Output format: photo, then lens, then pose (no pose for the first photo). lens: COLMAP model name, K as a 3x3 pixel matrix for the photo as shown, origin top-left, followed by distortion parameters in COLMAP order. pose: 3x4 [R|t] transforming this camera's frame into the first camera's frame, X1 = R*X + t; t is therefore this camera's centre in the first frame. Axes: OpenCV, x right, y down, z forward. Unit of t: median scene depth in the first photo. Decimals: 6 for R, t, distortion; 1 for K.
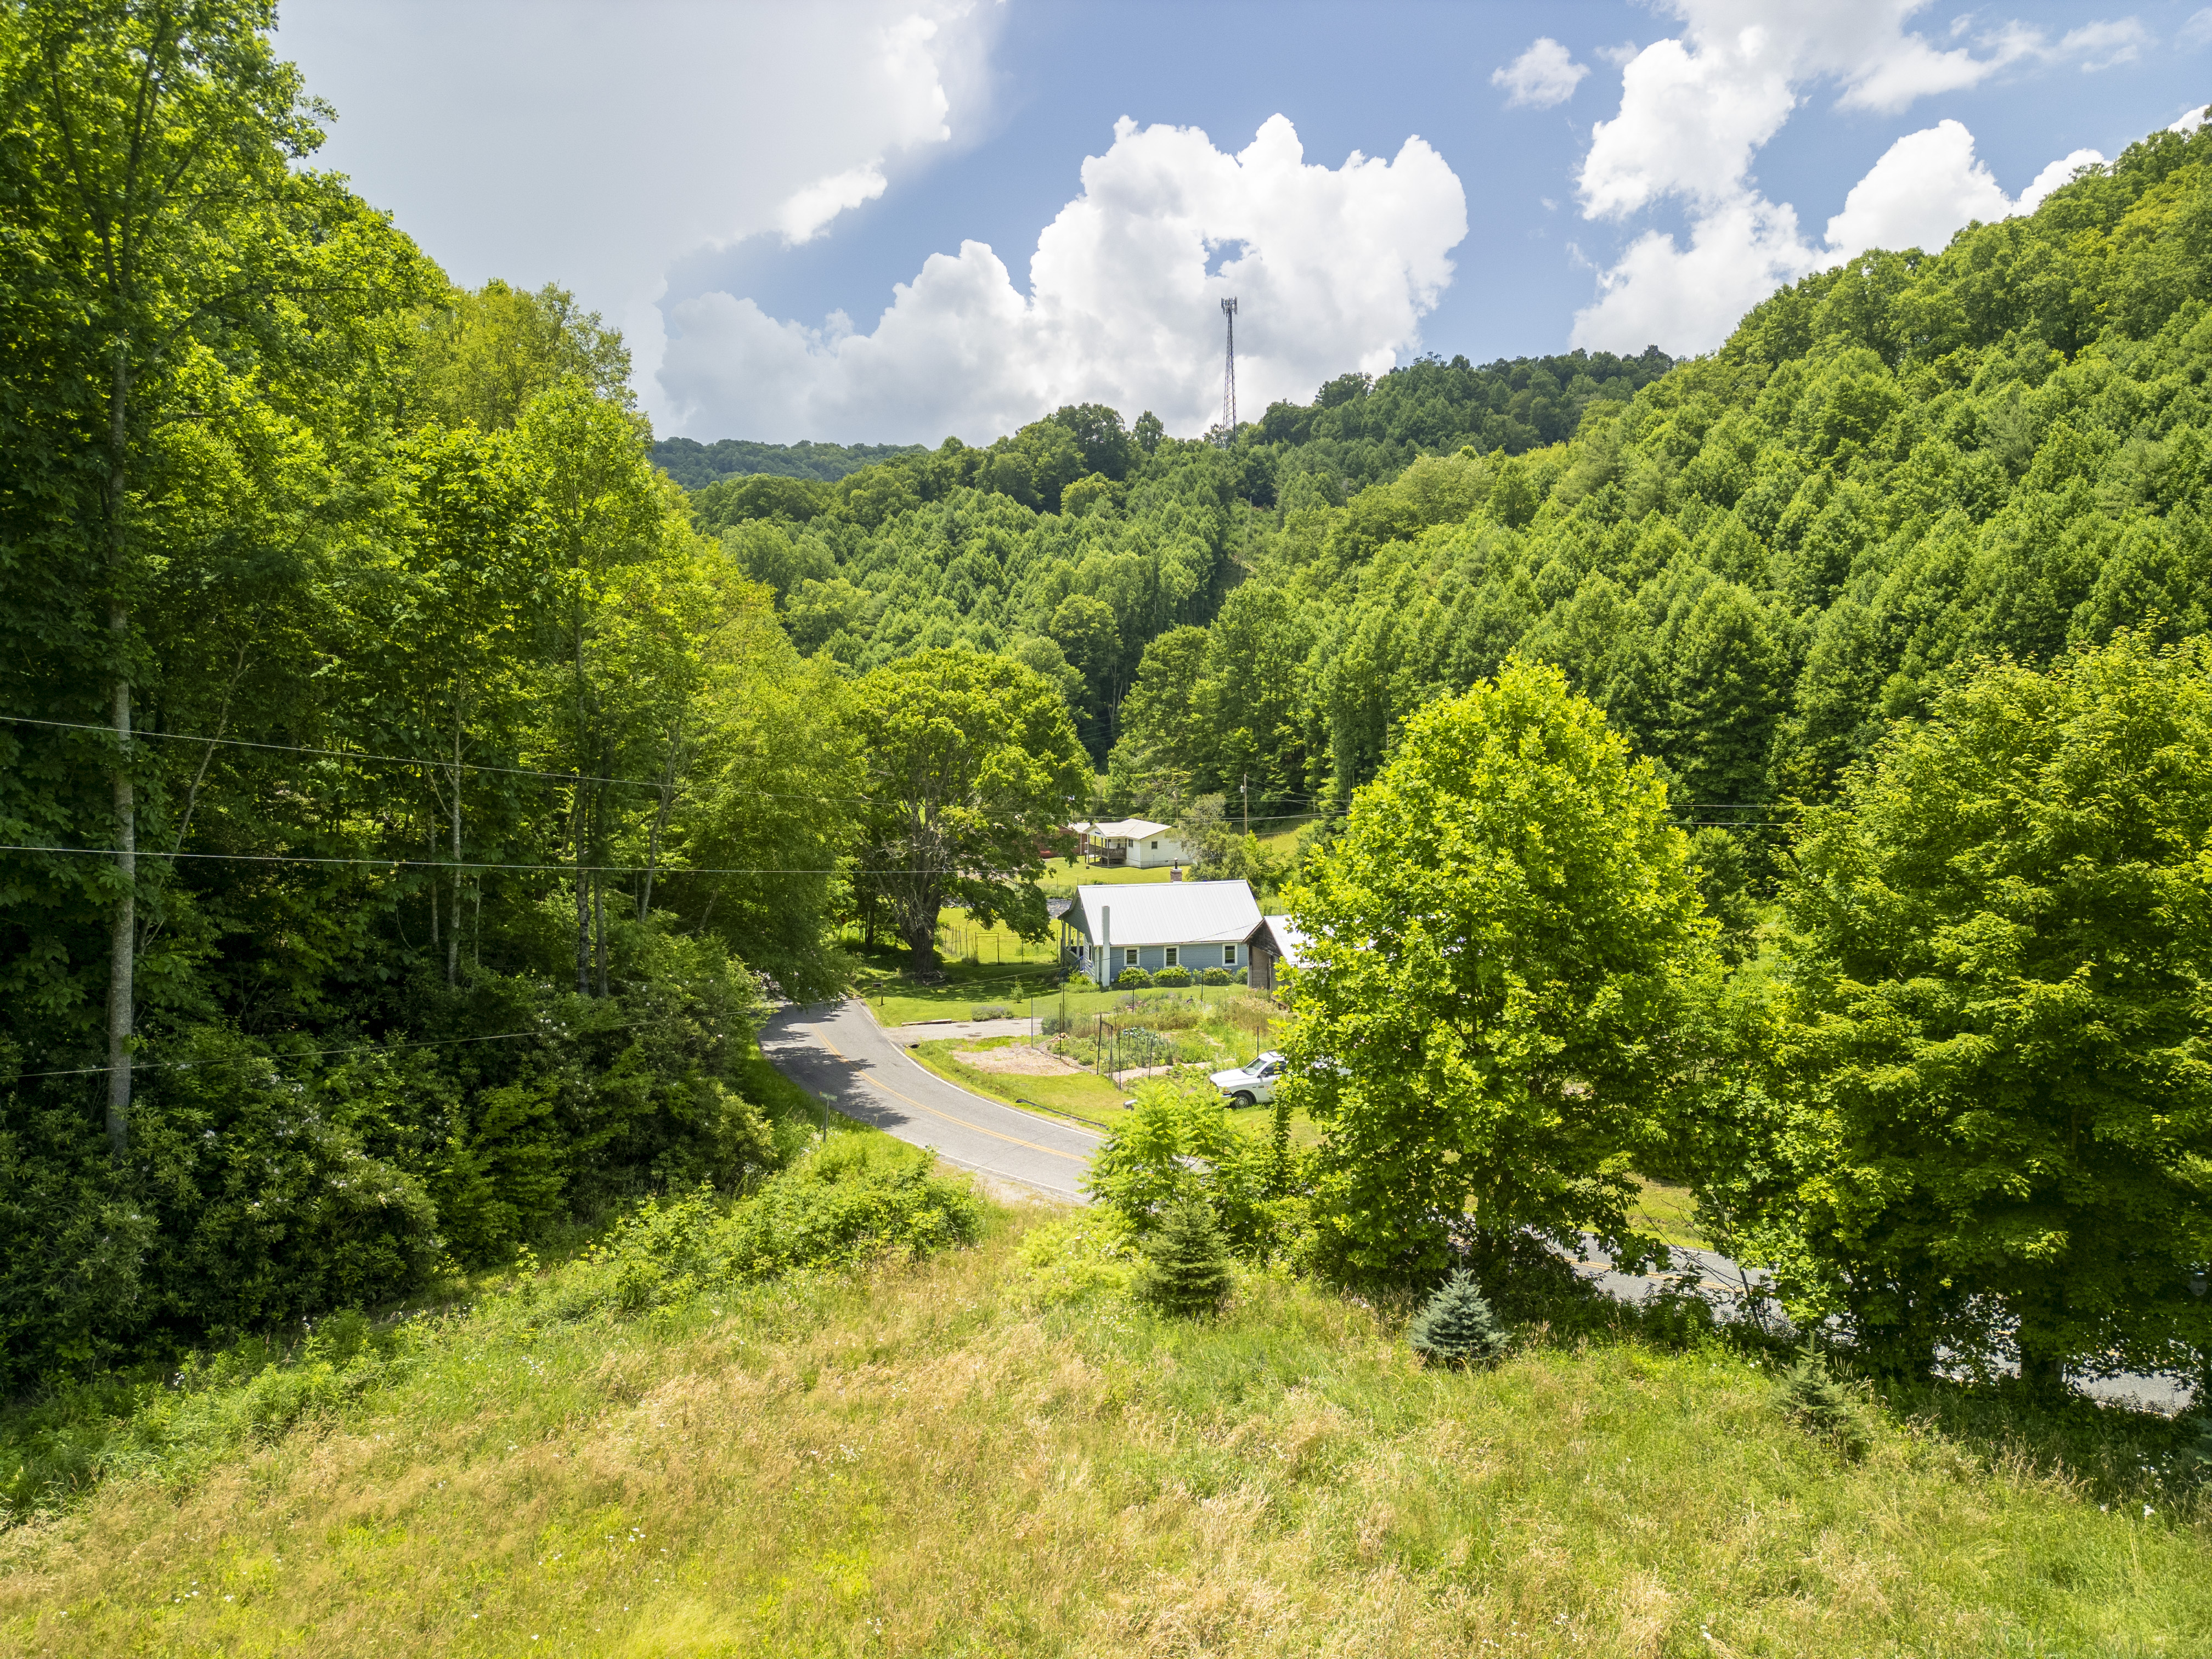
lens RADIAL K [[1559.3, 0, 1112.1], [0, 1559.3, 832.9], [0, 0, 1]] dist [0.074749, -0.064362]
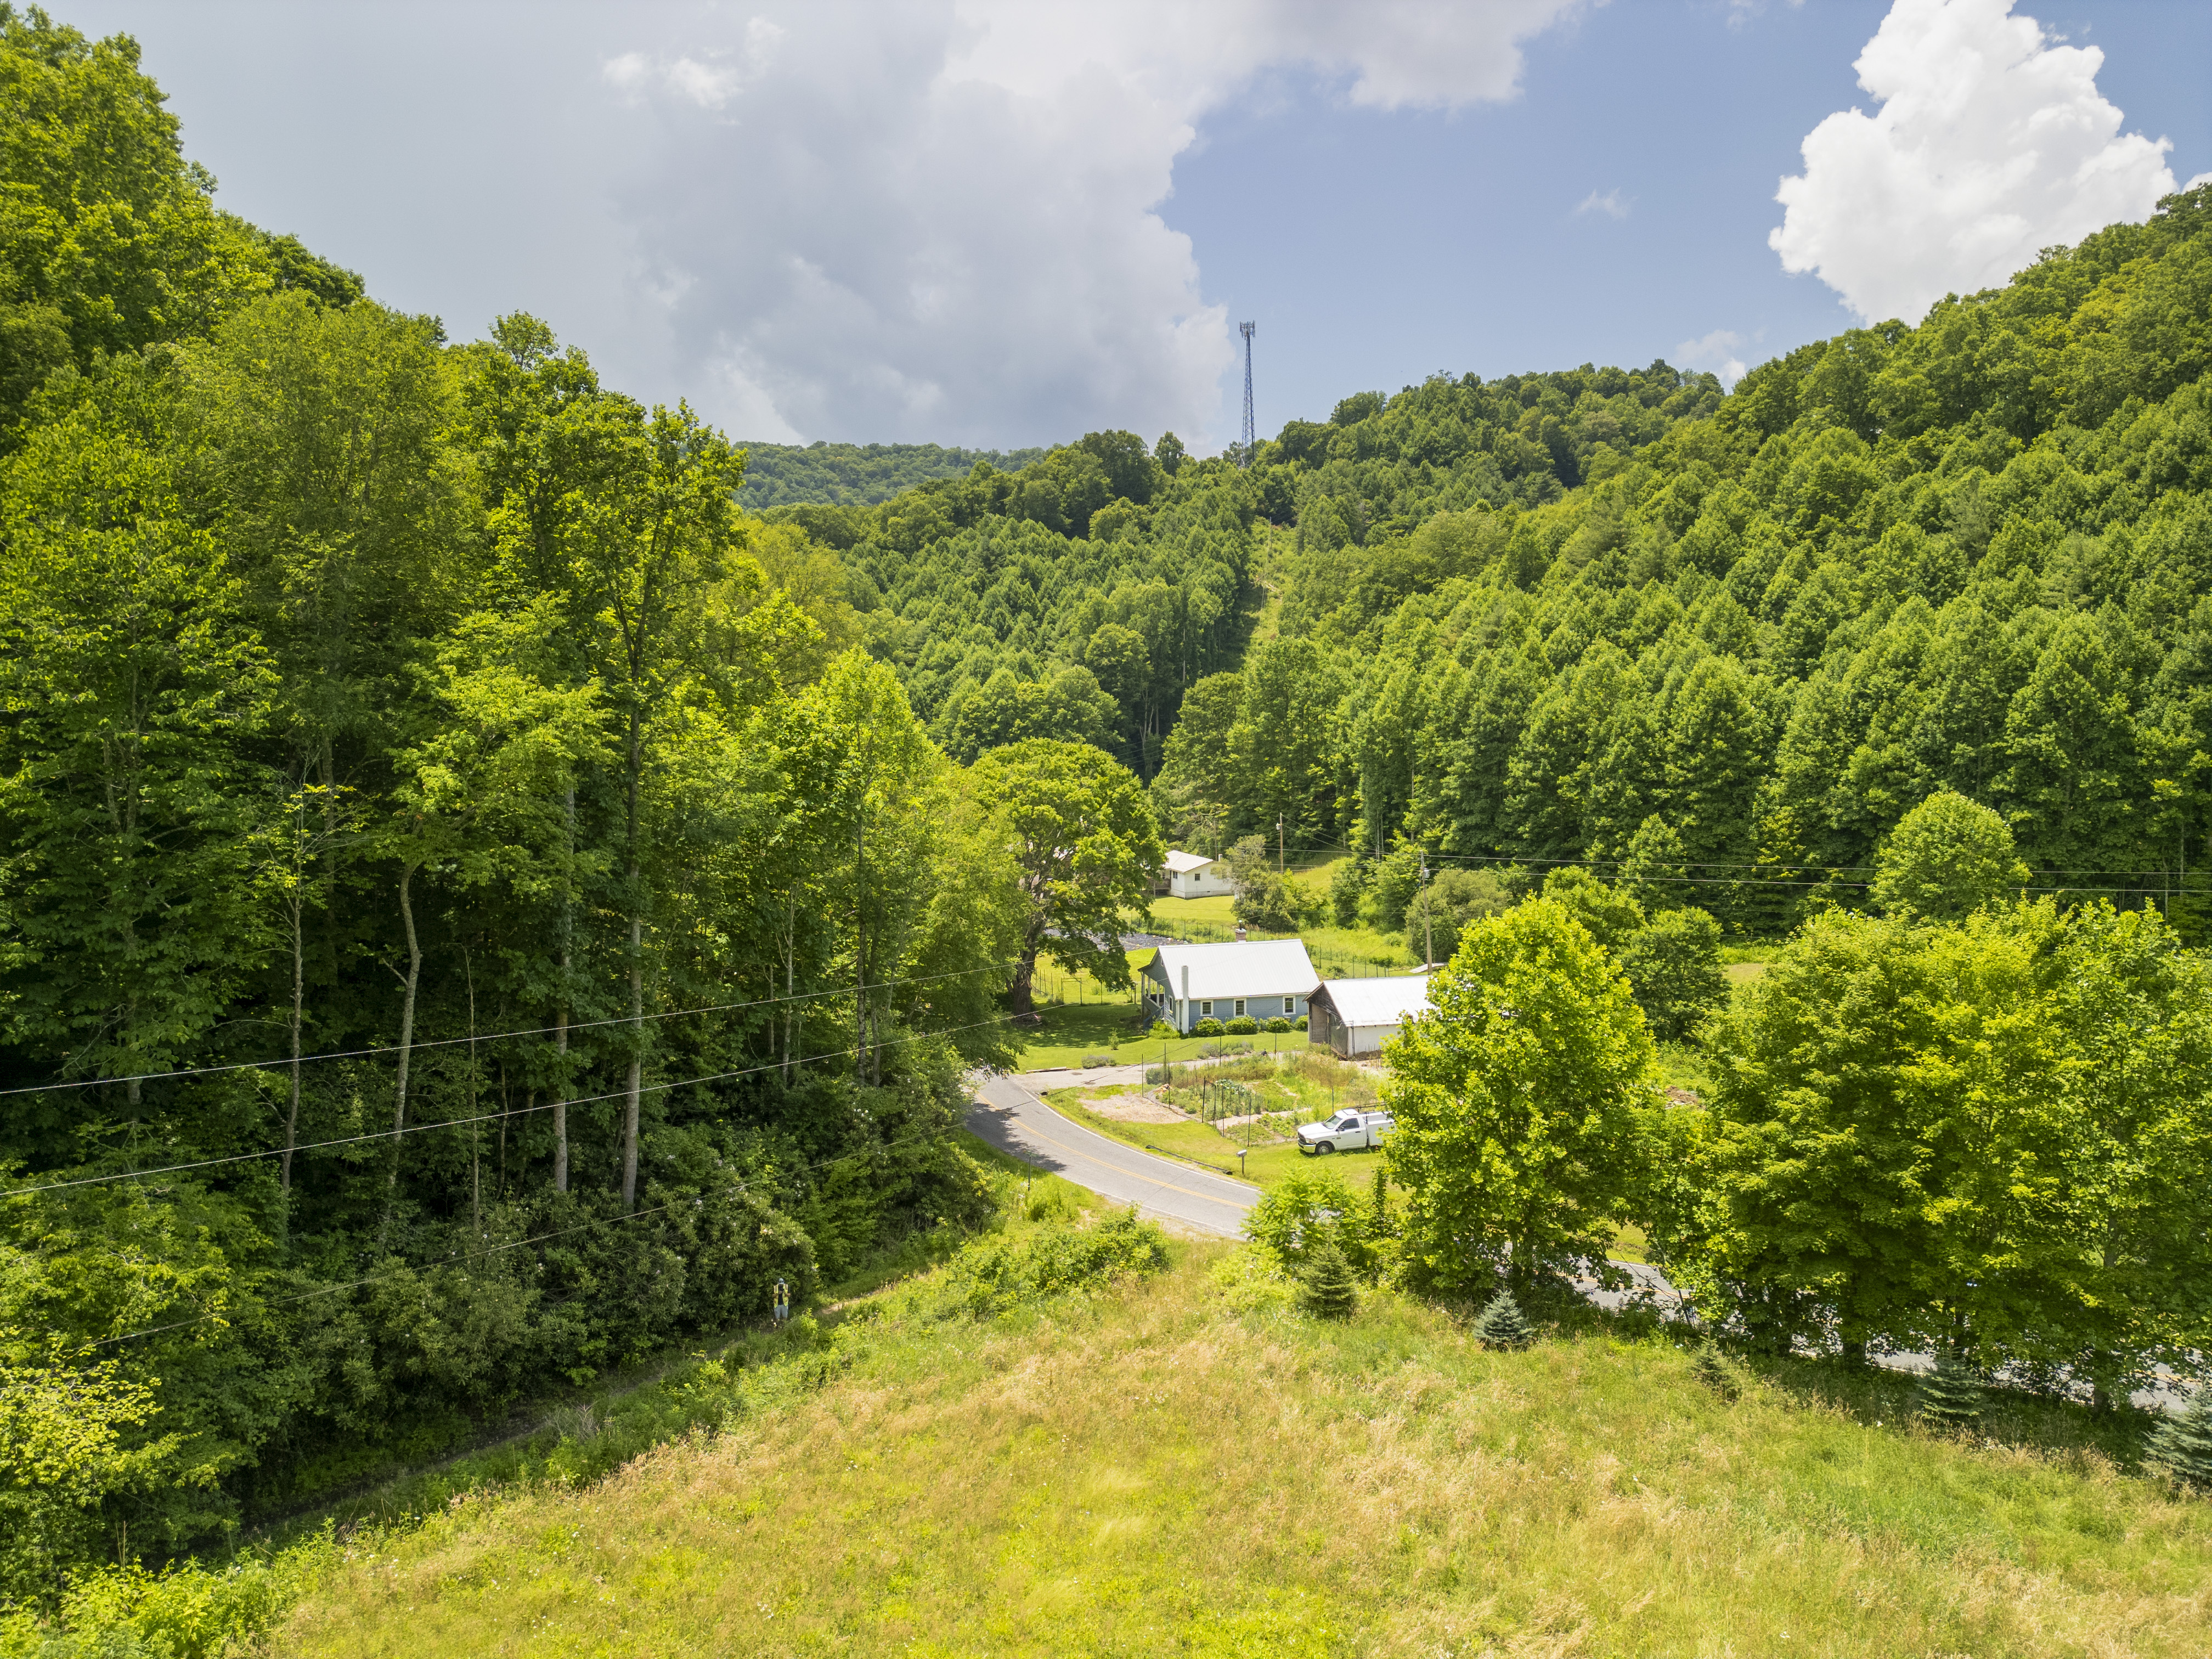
lens RADIAL K [[1559.3, 0, 1111.9], [0, 1559.3, 834.2], [0, 0, 1]] dist [0.074749, -0.064362]
pose [[0.999950, -0.007031, -0.007105, -0.042412], [0.007084, 0.999947, 0.007481, -0.052557], [0.007052, -0.007531, 0.999947, -0.158228]]
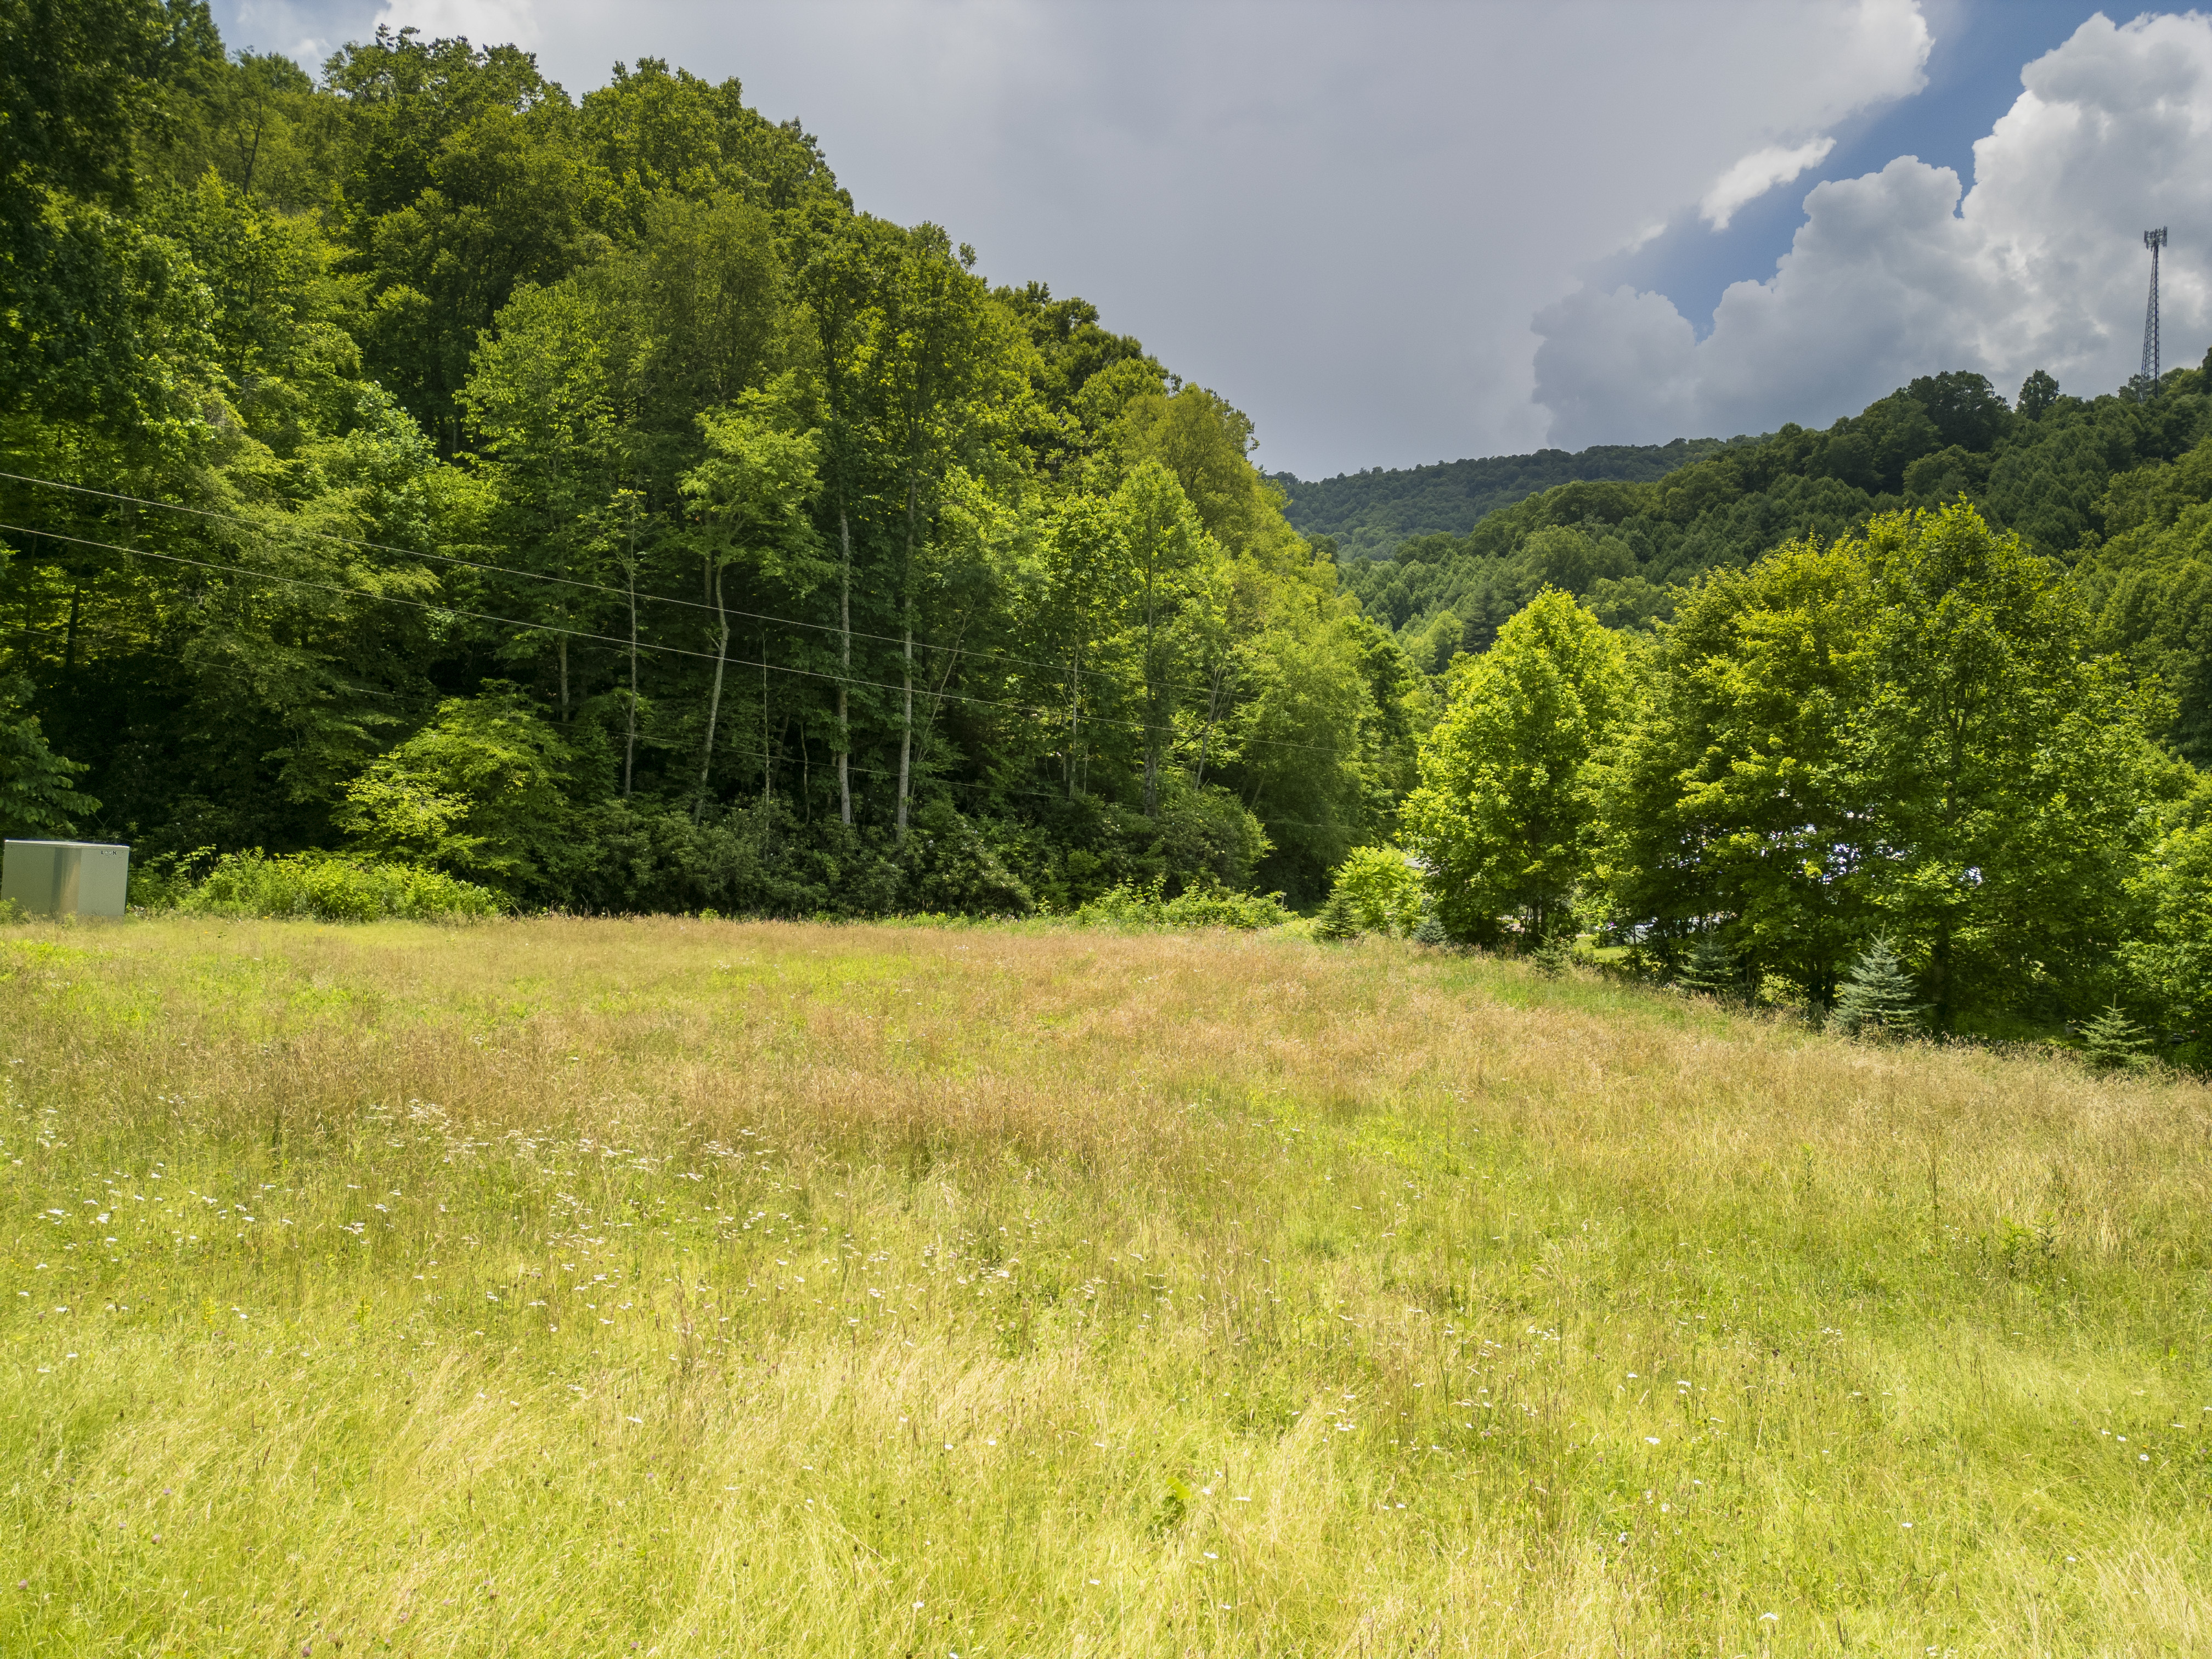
lens RADIAL K [[1559.3, 0, 1102.9], [0, 1559.3, 840.6], [0, 0, 1]] dist [0.074749, -0.064362]
pose [[0.854881, 0.038335, -0.517407, 0.204493], [-0.039185, 0.999189, 0.009288, 0.045427], [0.517343, 0.012335, 0.855689, -0.193708]]
